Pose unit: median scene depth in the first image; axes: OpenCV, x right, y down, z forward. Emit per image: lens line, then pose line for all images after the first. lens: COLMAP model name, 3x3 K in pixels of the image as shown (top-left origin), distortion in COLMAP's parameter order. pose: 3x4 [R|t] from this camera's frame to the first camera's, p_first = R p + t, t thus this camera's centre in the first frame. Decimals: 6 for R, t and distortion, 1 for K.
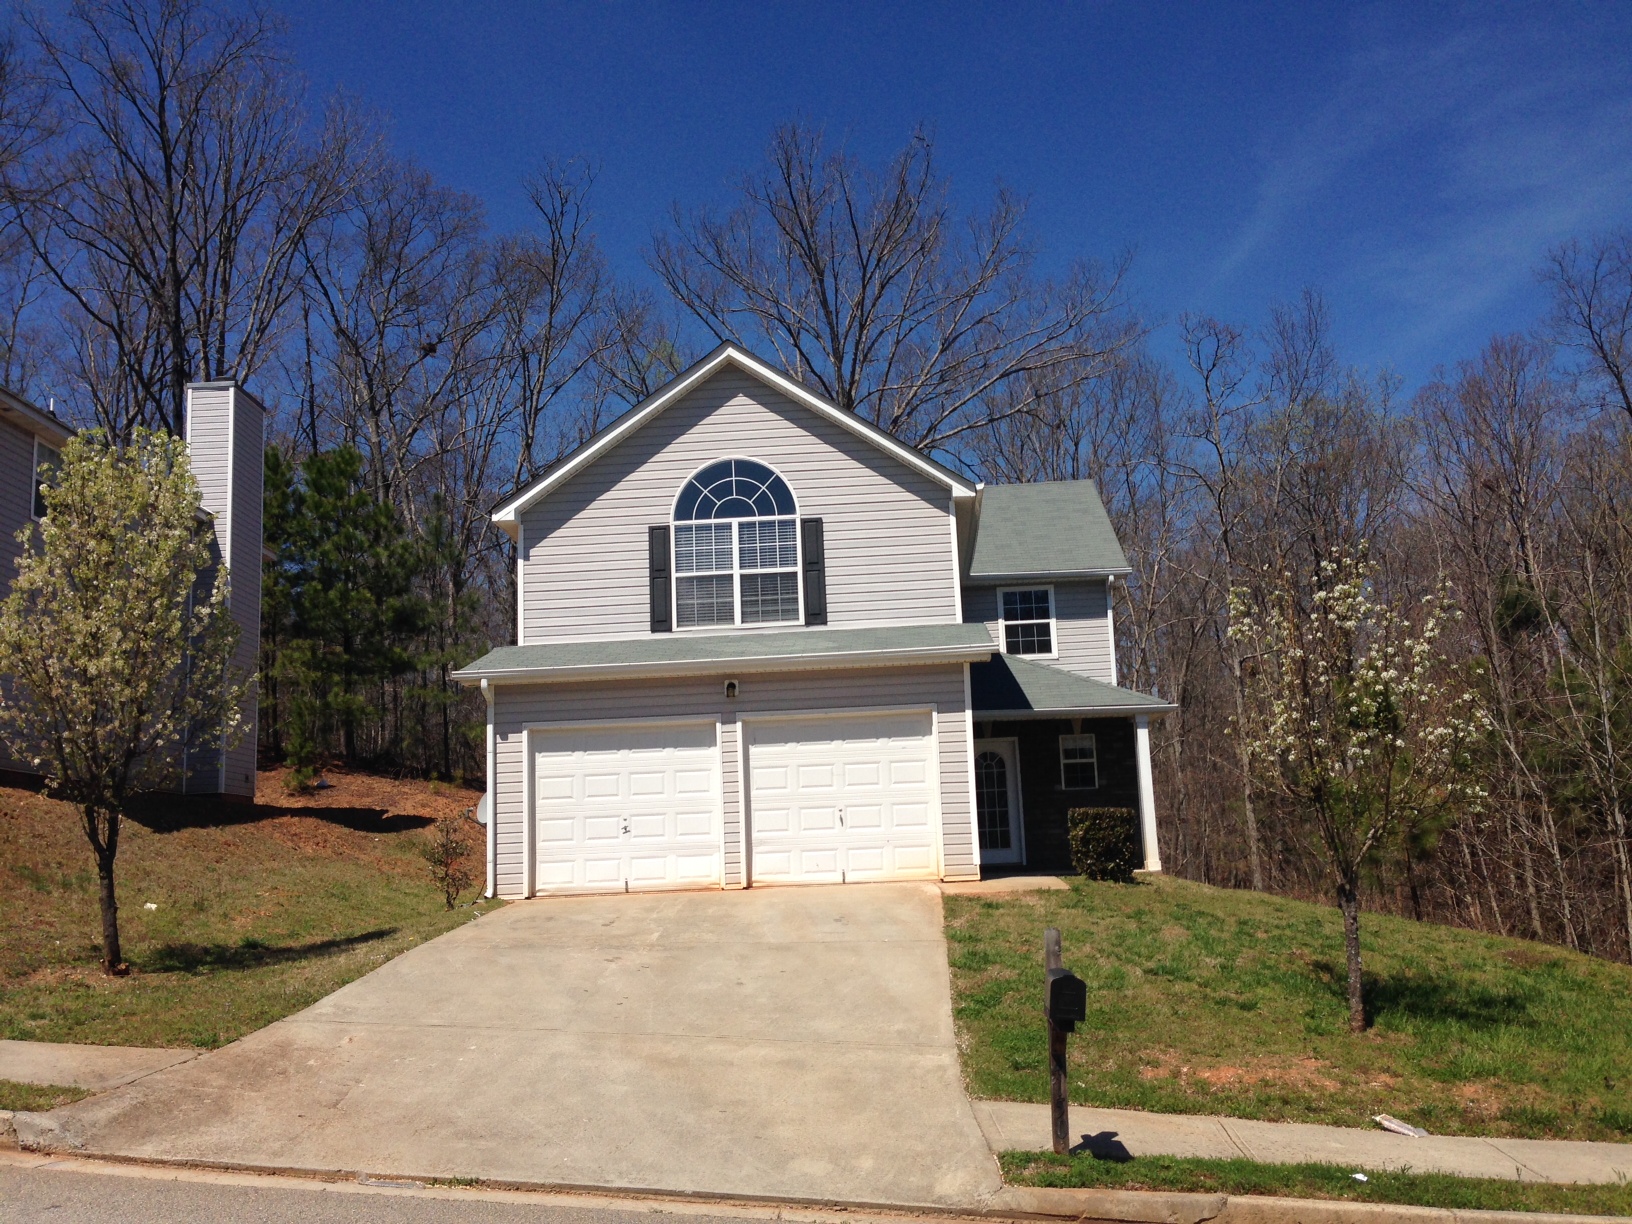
lens RADIAL K [[1572.1, 0, 816.0], [0, 1572.1, 612.0], [0, 0, 1]] dist [0.035606, -0.017213]
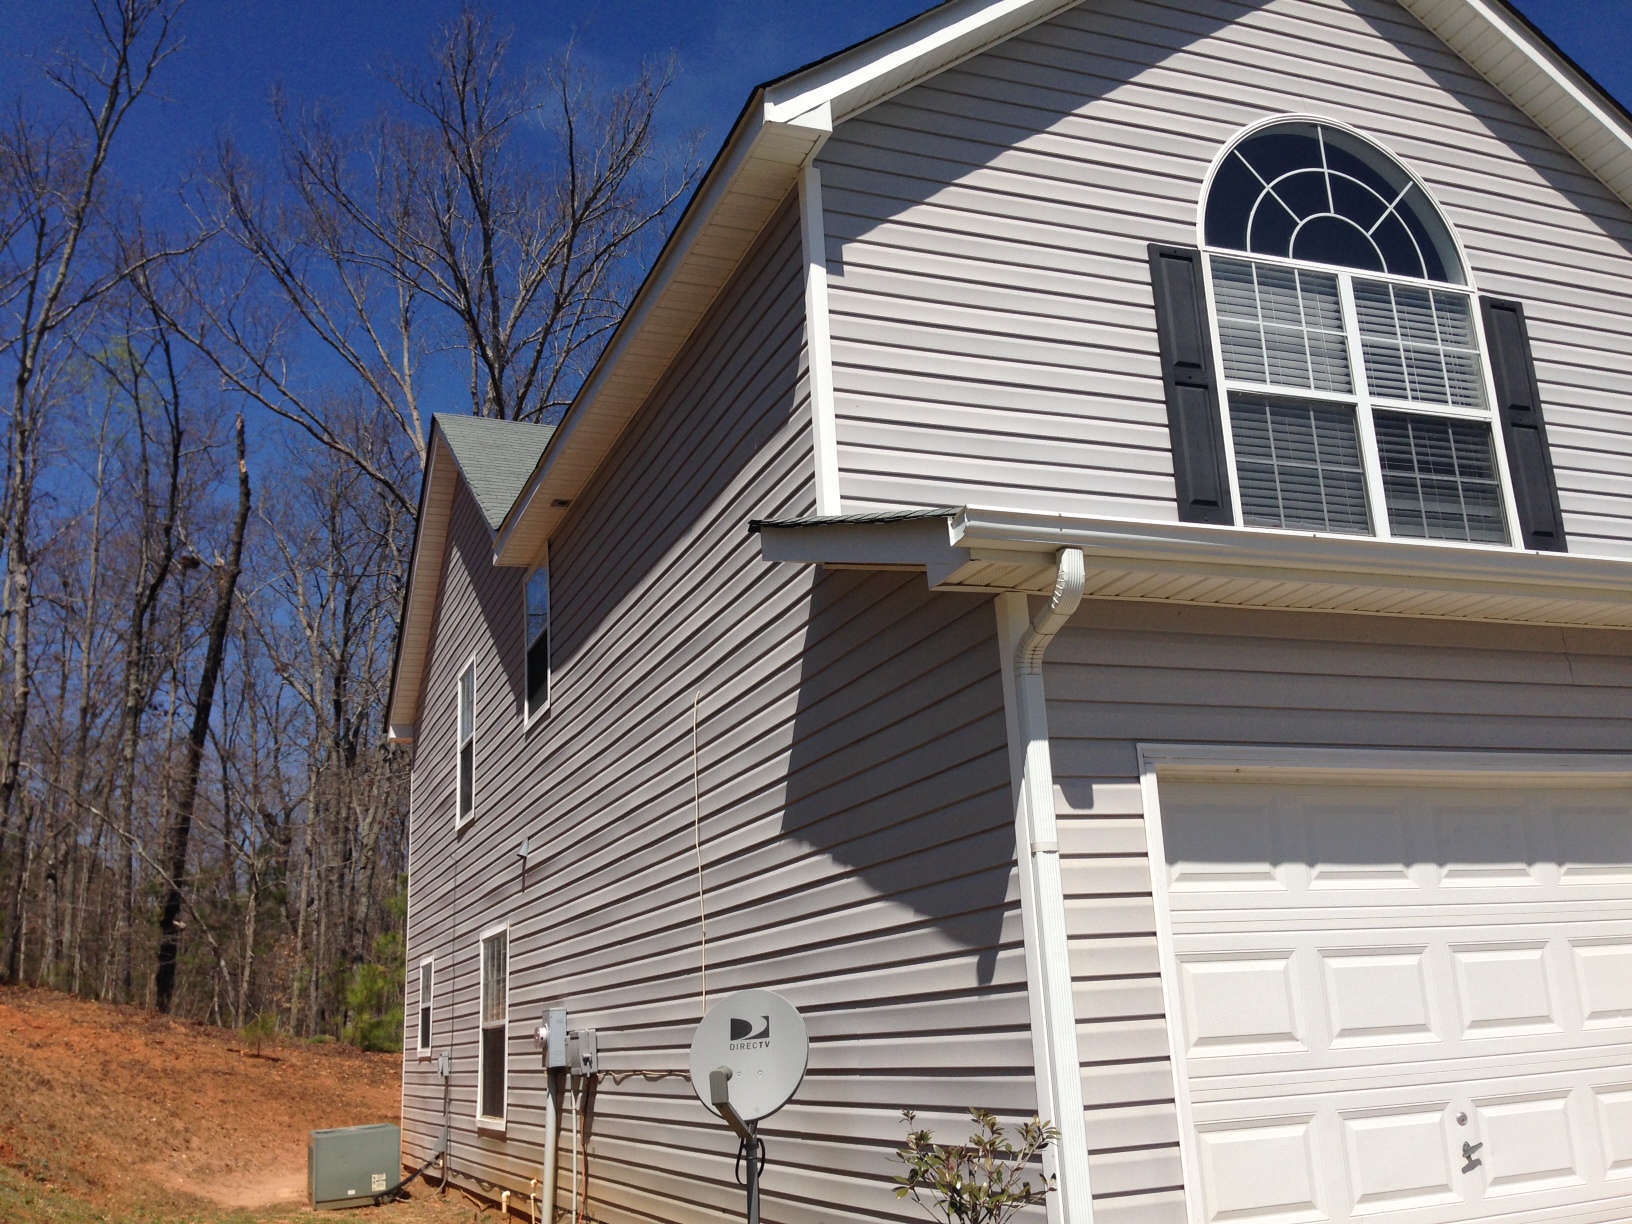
lens RADIAL K [[1572.1, 0, 816.0], [0, 1572.1, 612.0], [0, 0, 1]] dist [0.035606, -0.017213]
pose [[0.902617, 0.103170, 0.417897, -0.316545], [-0.054618, 0.990455, -0.126553, 0.077743], [-0.426965, 0.091404, 0.899637, 0.720221]]
